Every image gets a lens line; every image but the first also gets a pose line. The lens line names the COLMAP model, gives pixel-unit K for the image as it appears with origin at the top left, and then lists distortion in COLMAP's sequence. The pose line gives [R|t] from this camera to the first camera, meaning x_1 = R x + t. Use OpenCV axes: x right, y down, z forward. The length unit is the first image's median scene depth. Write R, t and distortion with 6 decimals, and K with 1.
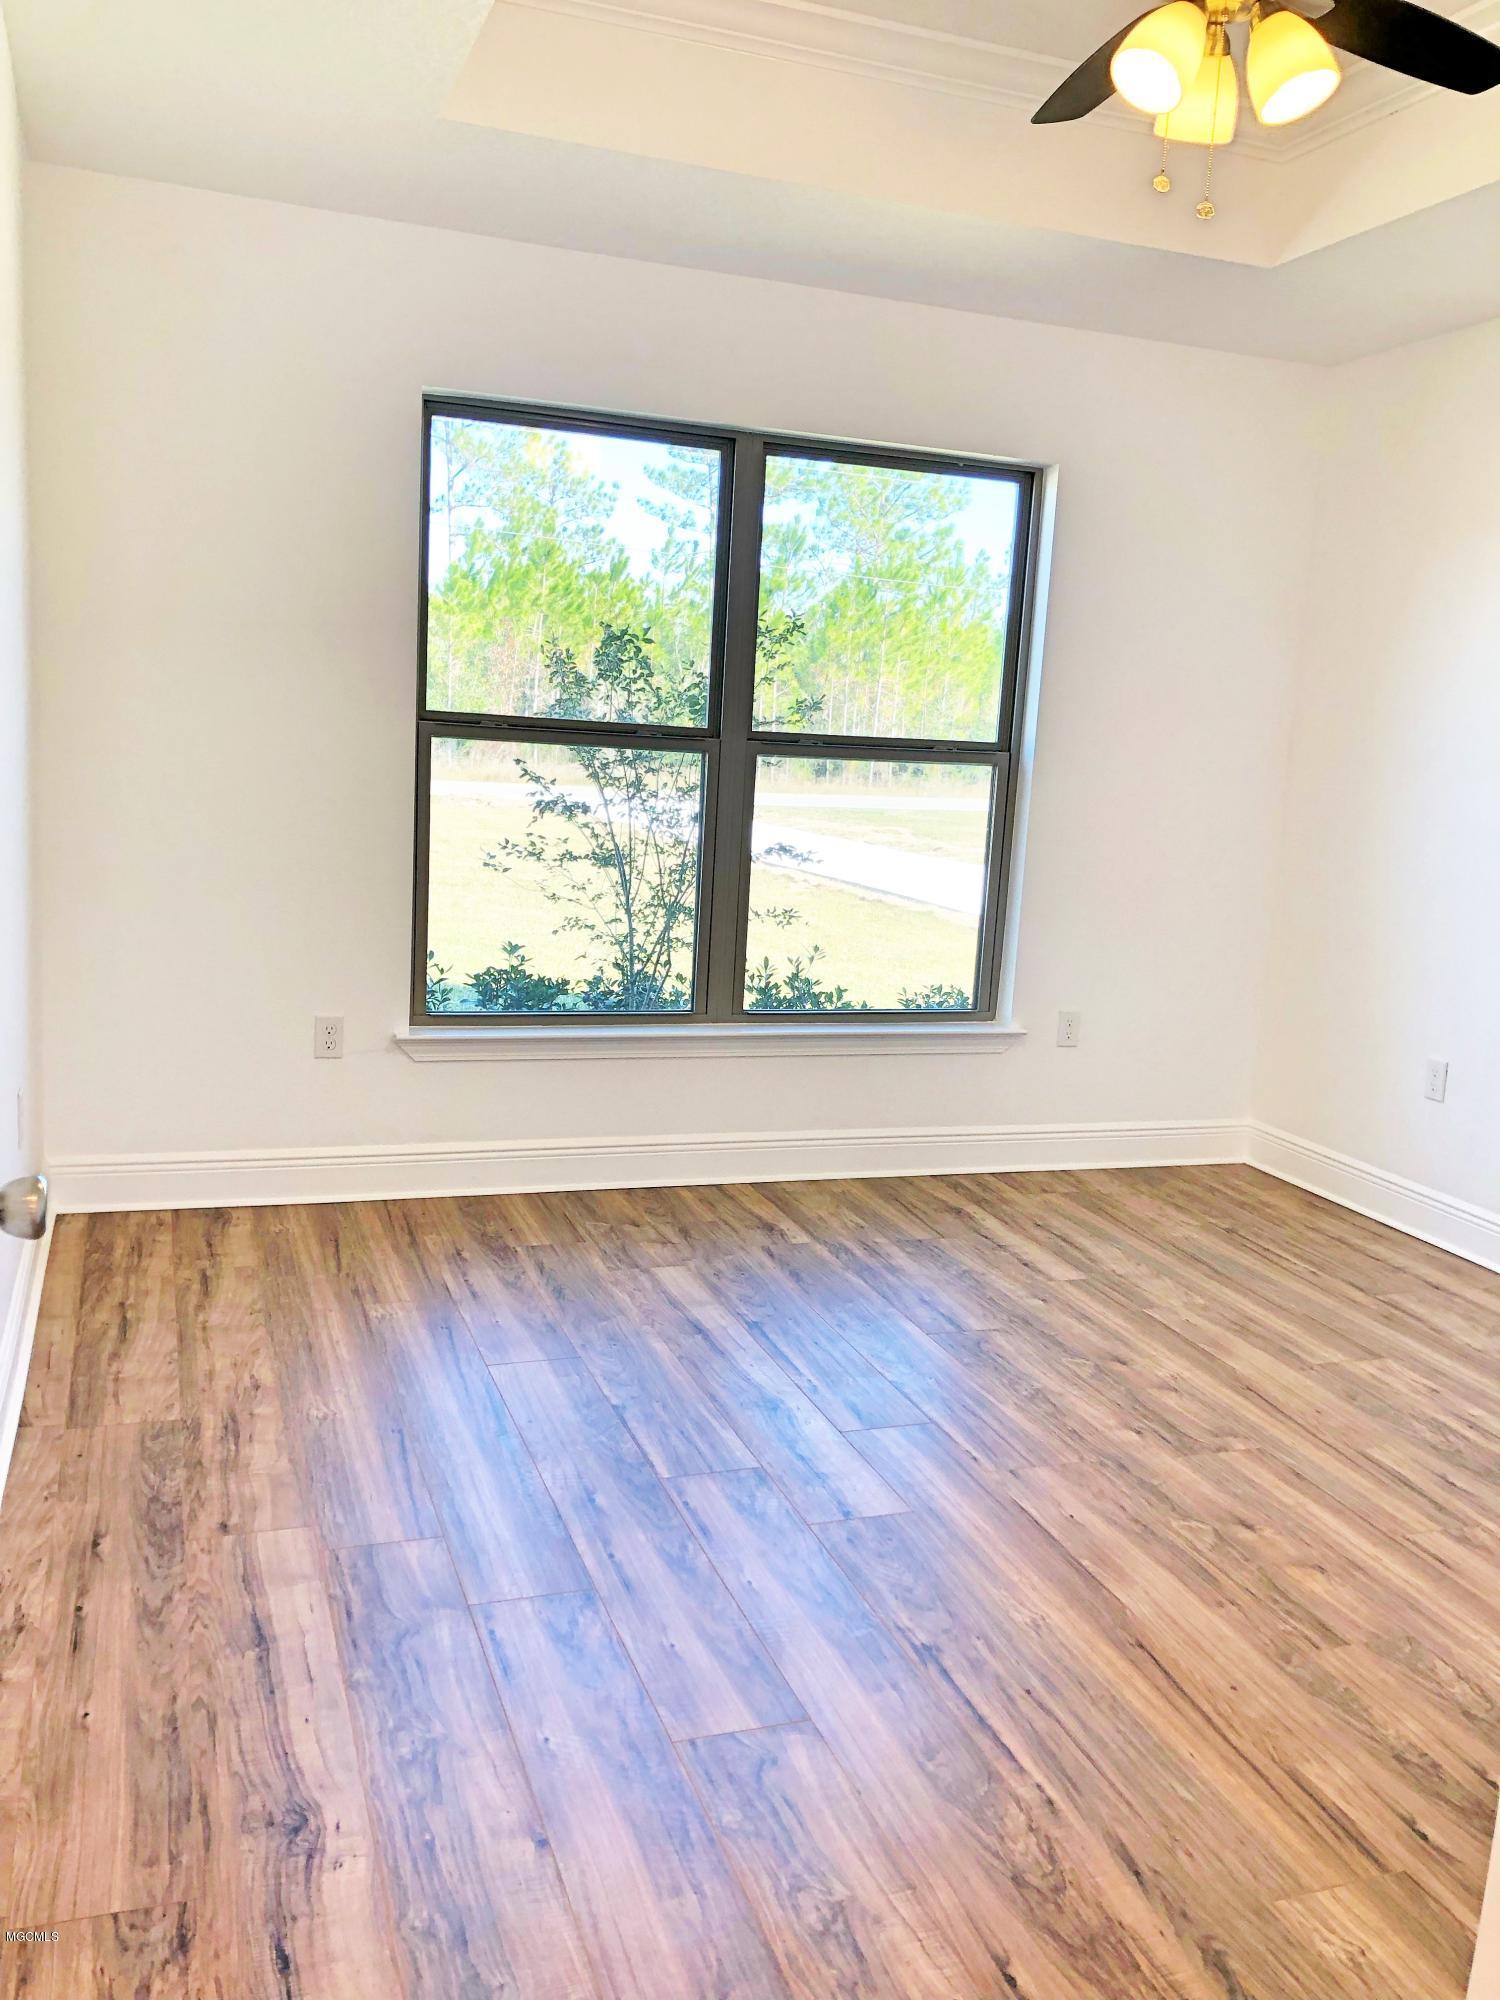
lens RADIAL K [[1631.4, 0, 732.3], [0, 1631.4, 1053.5], [0, 0, 1]] dist [0.027873, -0.014060]
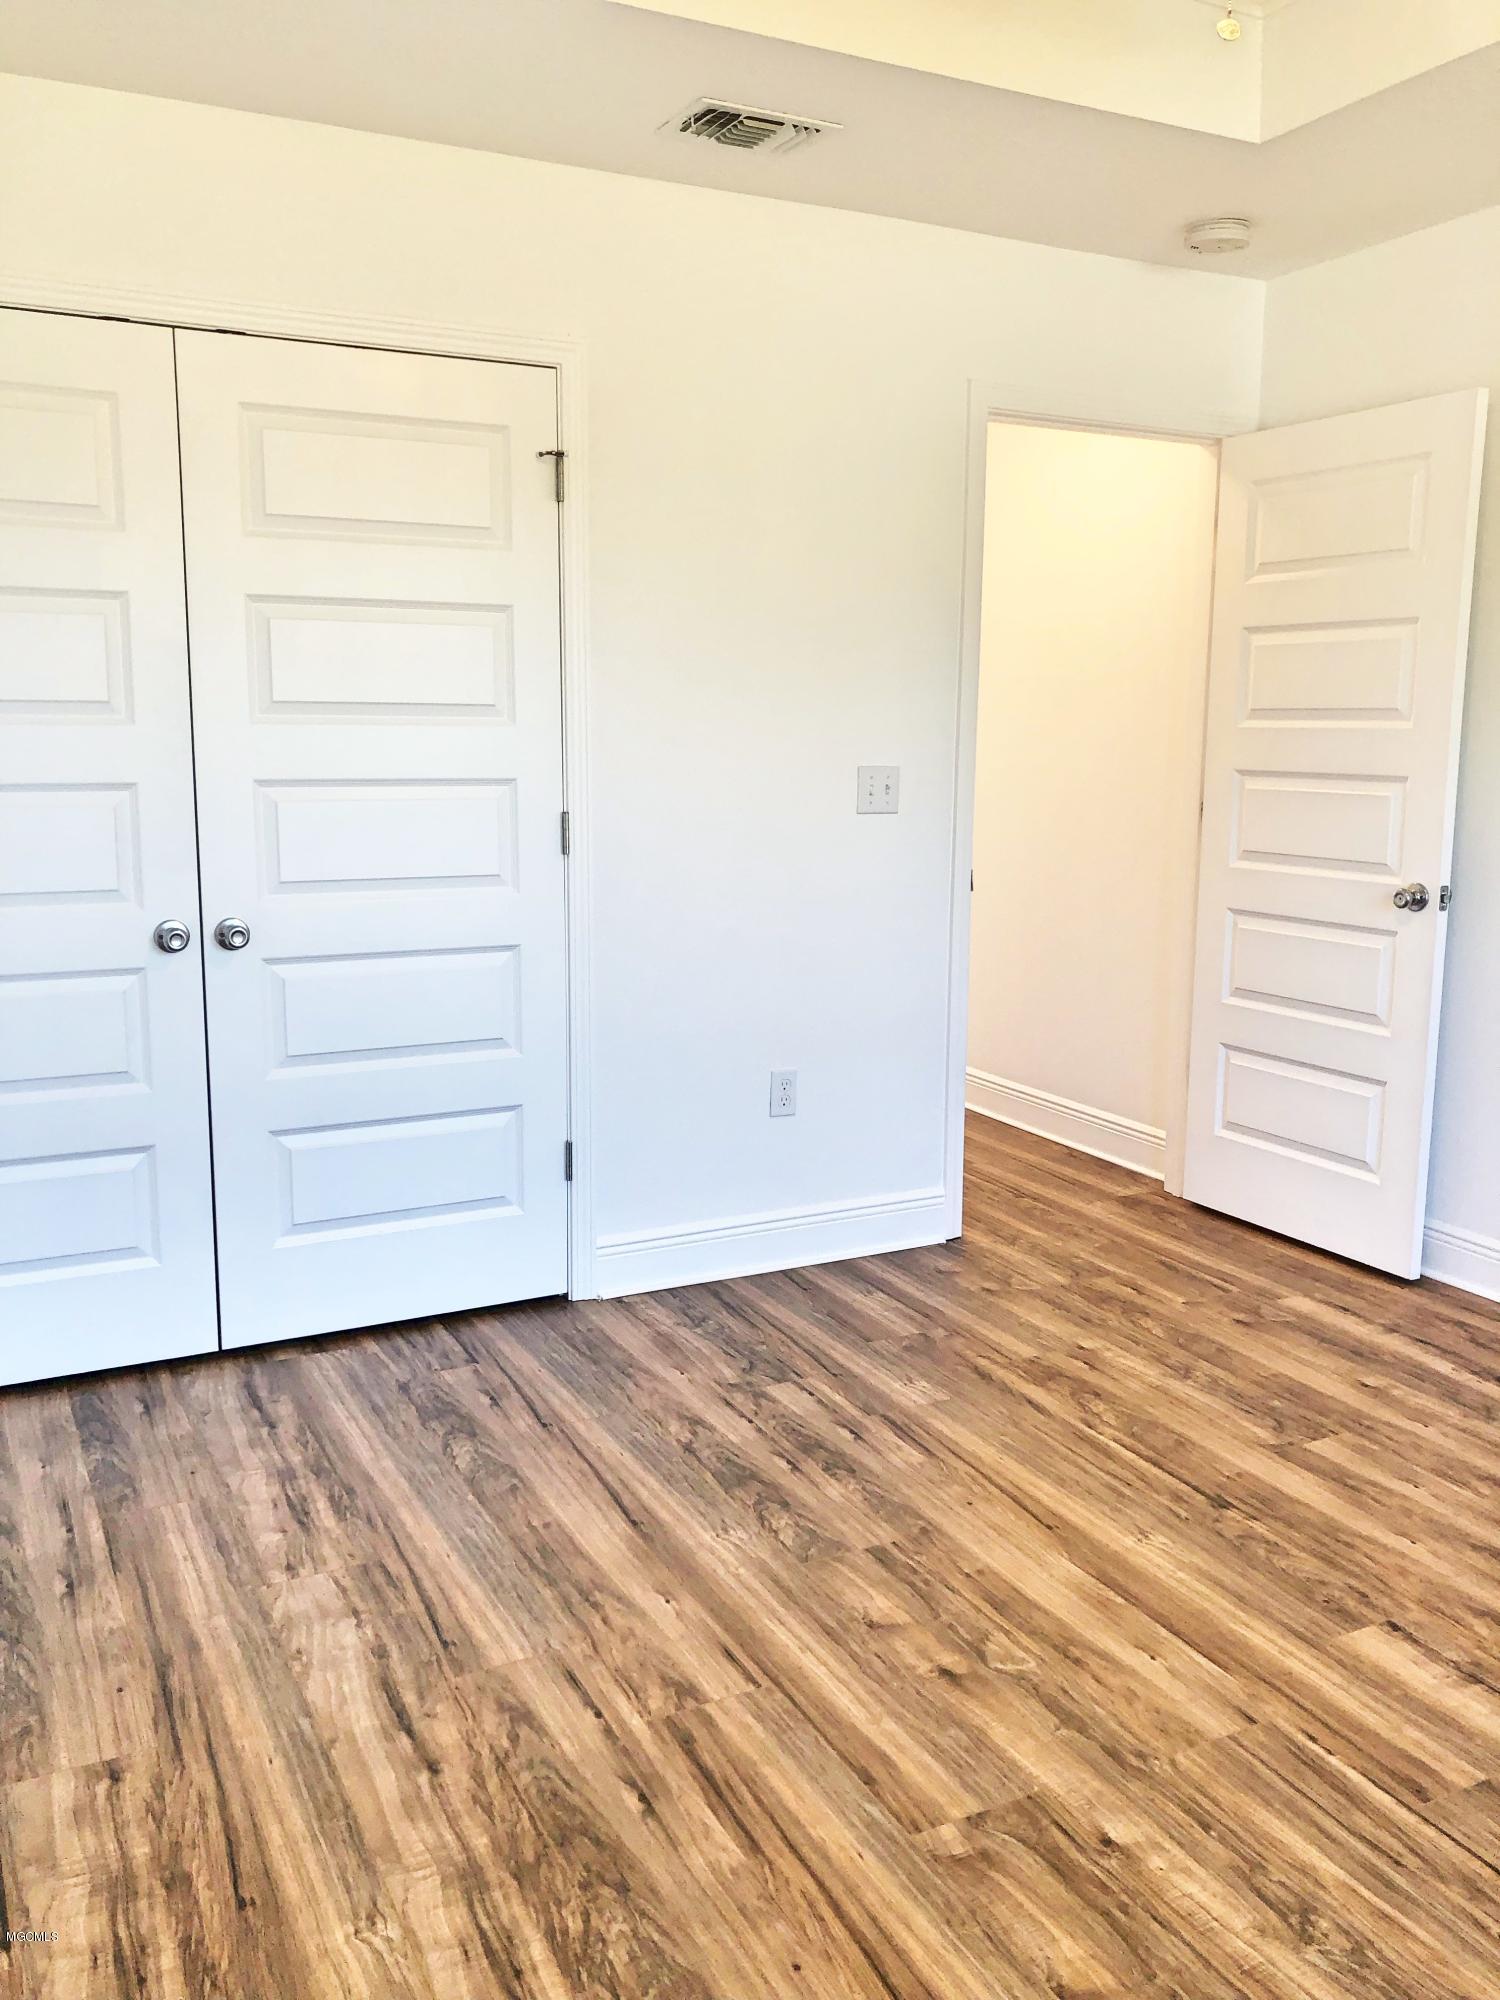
lens RADIAL K [[1631.4, 0, 748.4], [0, 1631.4, 1002.5], [0, 0, 1]] dist [0.027873, -0.014060]
pose [[-0.987691, -0.042159, -0.150626, 0.622500], [-0.093479, 0.931196, 0.352329, -0.342612], [0.125409, 0.362072, -0.923675, 1.837000]]
